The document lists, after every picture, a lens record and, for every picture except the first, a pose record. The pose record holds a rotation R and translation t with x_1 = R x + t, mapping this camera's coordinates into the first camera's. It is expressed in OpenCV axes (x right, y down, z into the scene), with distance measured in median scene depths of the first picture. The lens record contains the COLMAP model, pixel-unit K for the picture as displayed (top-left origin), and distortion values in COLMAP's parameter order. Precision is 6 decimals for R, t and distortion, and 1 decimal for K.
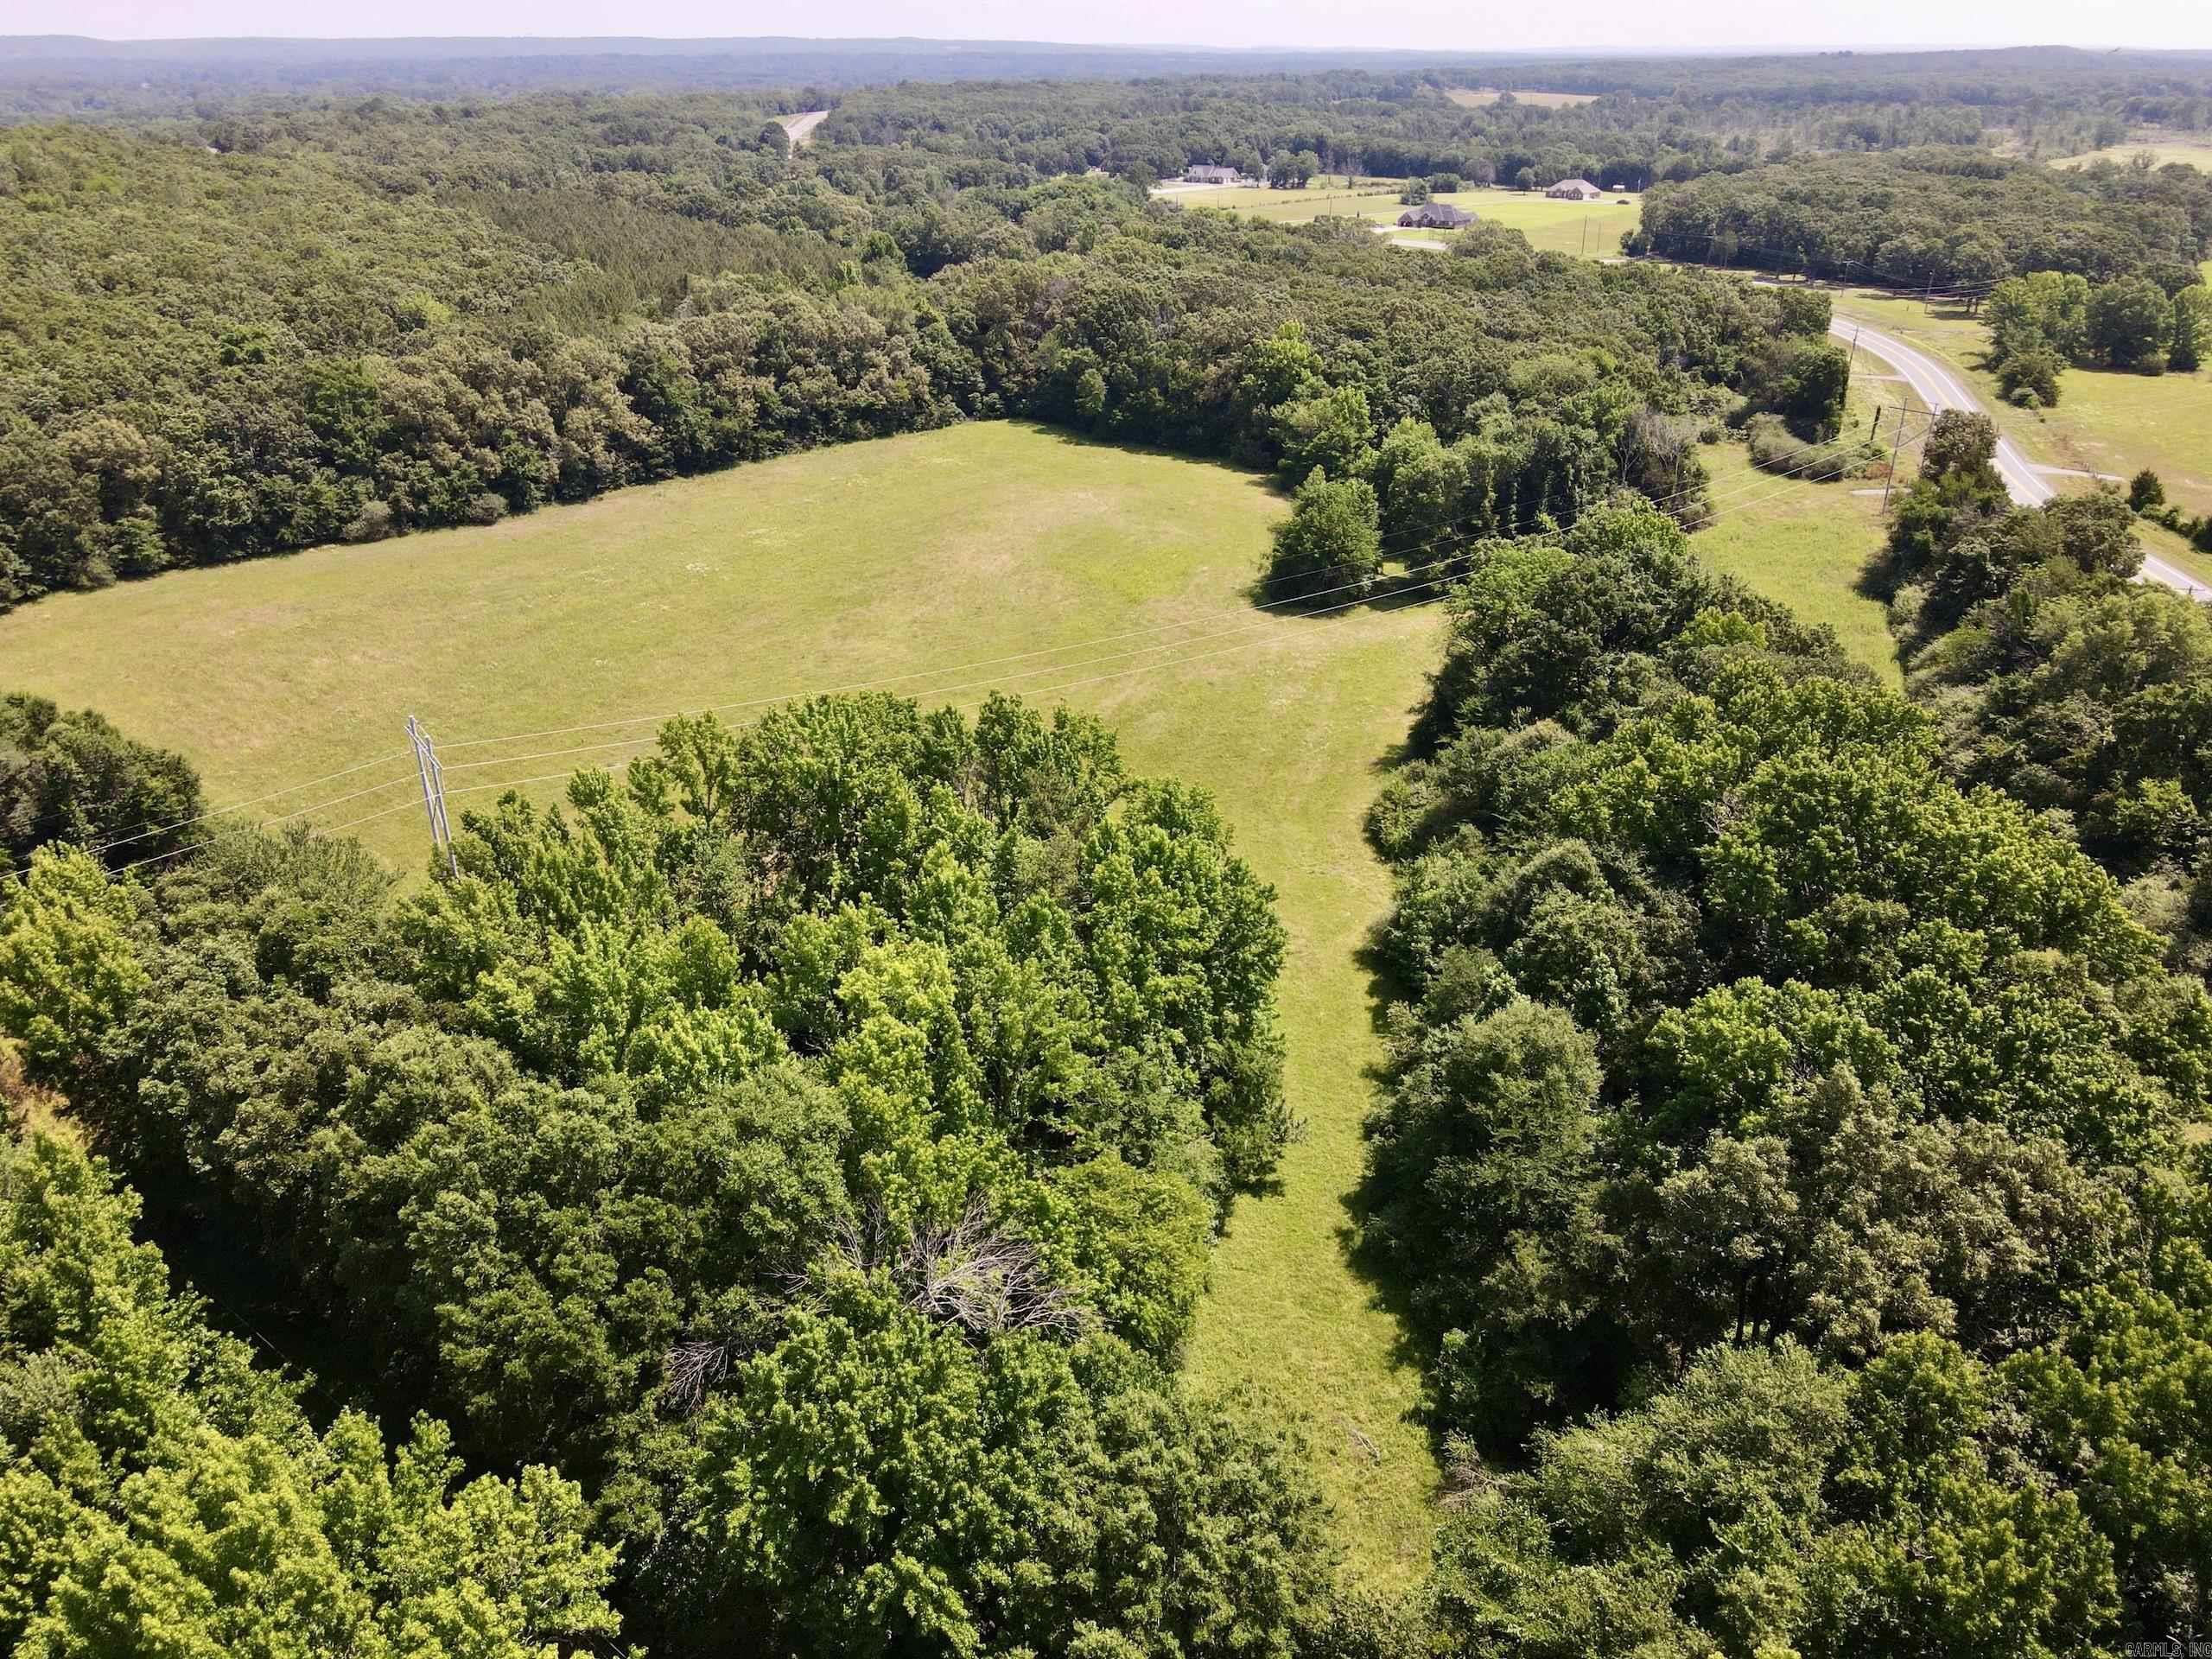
lens RADIAL K [[1628.4, 0, 1101.8], [0, 1628.4, 827.3], [0, 0, 1]] dist [-0.001990, 0.028300]
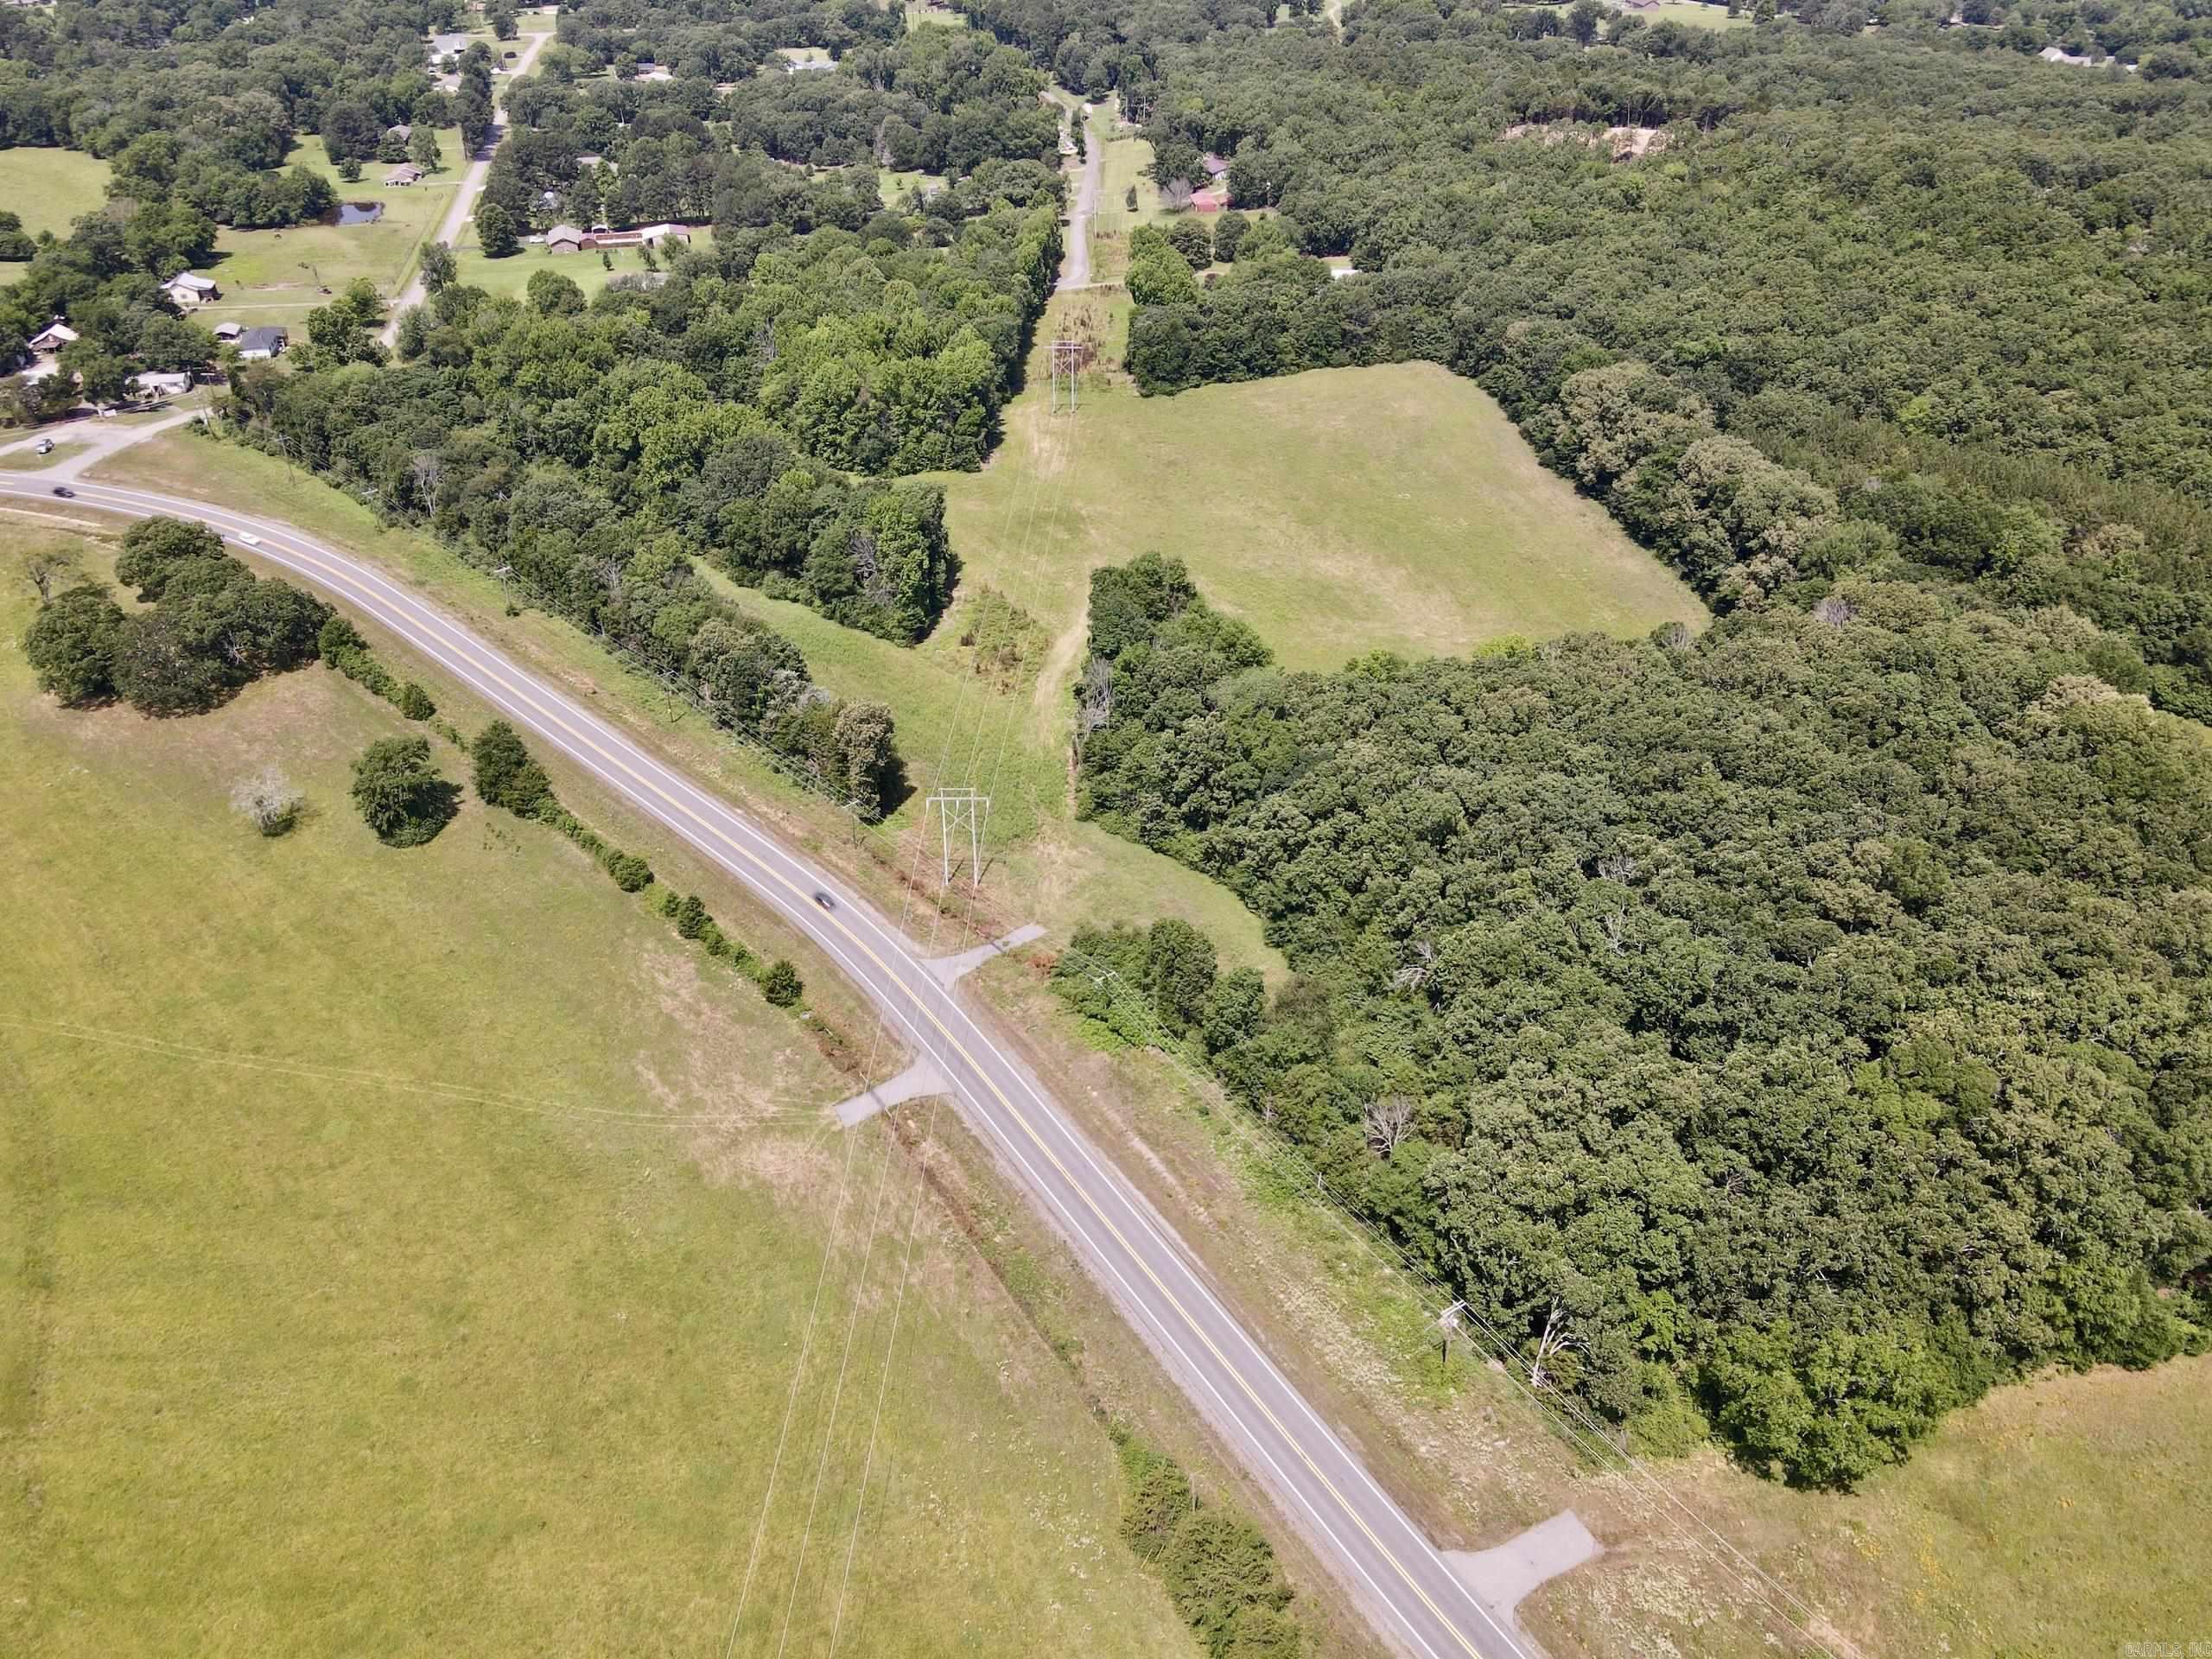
lens RADIAL K [[1628.4, 0, 1090.2], [0, 1628.4, 821.6], [0, 0, 1]] dist [-0.001990, 0.028300]
pose [[-0.635710, 0.429221, -0.641593, 1.128821], [-0.333788, 0.596590, 0.729840, -1.034142], [0.696031, 0.678123, -0.235989, 1.347232]]
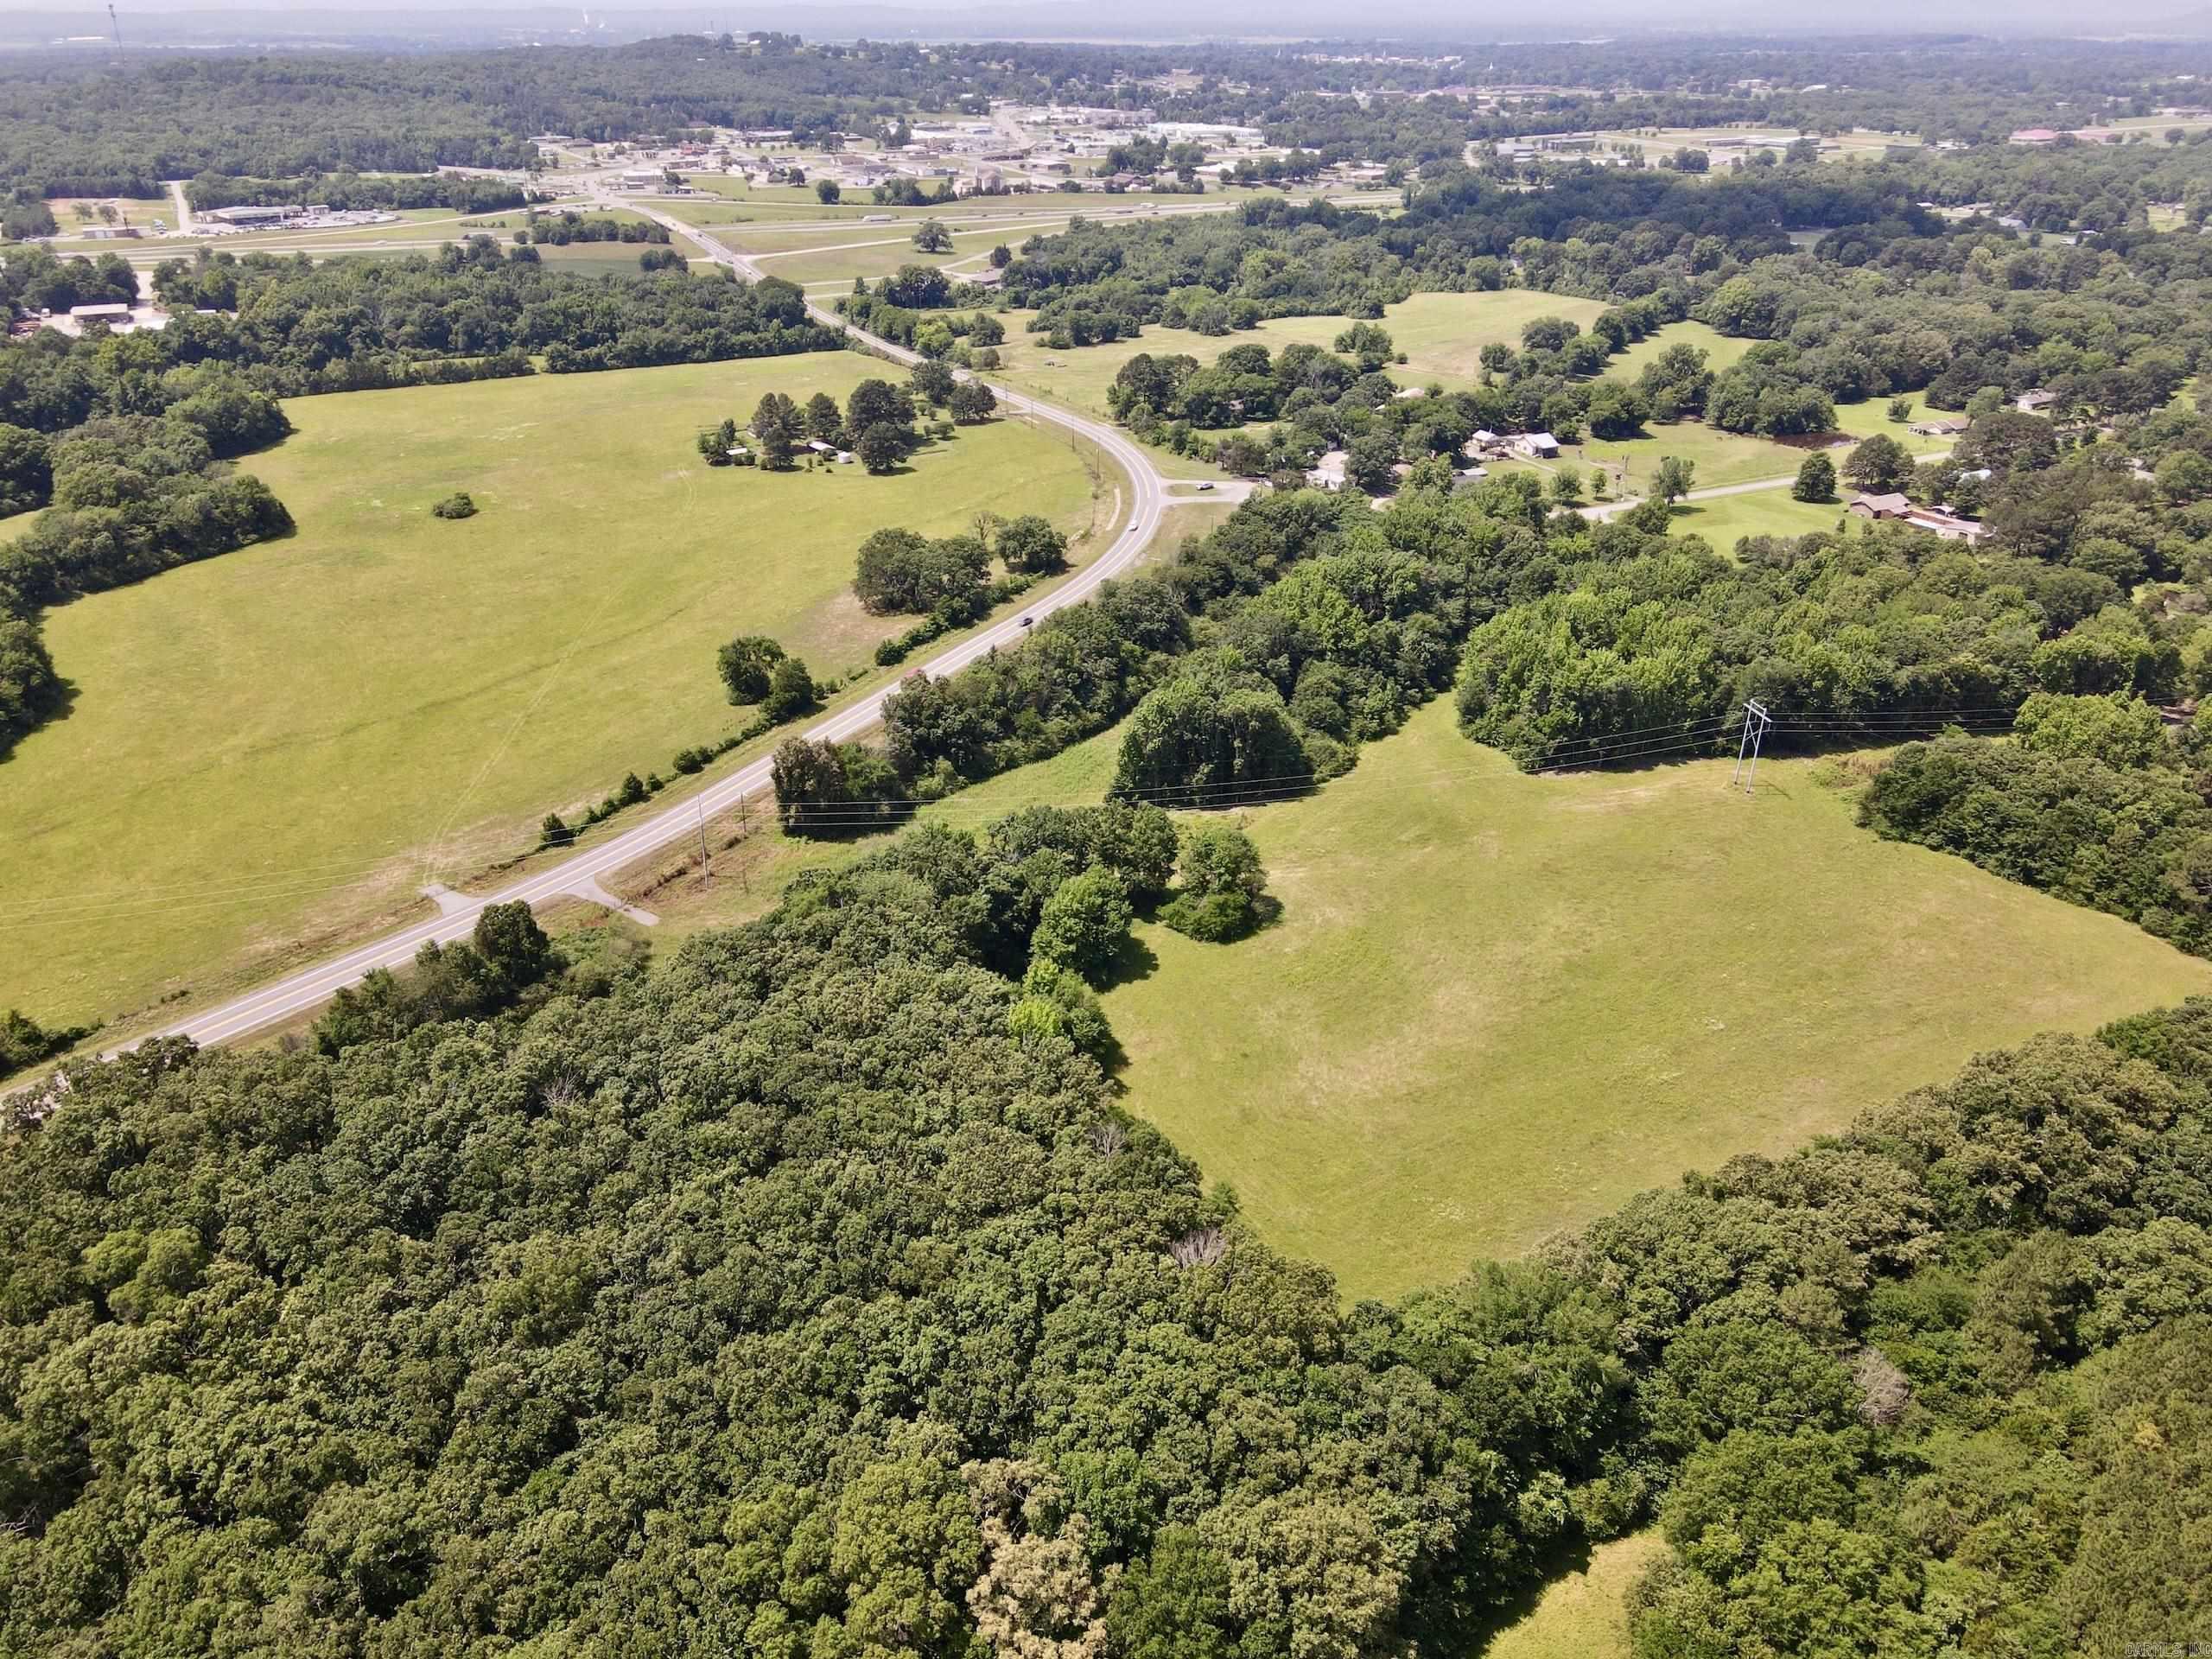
lens RADIAL K [[1628.4, 0, 1096.0], [0, 1628.4, 828.0], [0, 0, 1]] dist [-0.001990, 0.028300]
pose [[-0.913122, -0.181338, 0.365136, -0.237101], [0.178670, 0.627039, 0.758221, -1.165987], [-0.366448, 0.757588, -0.540163, 1.624956]]
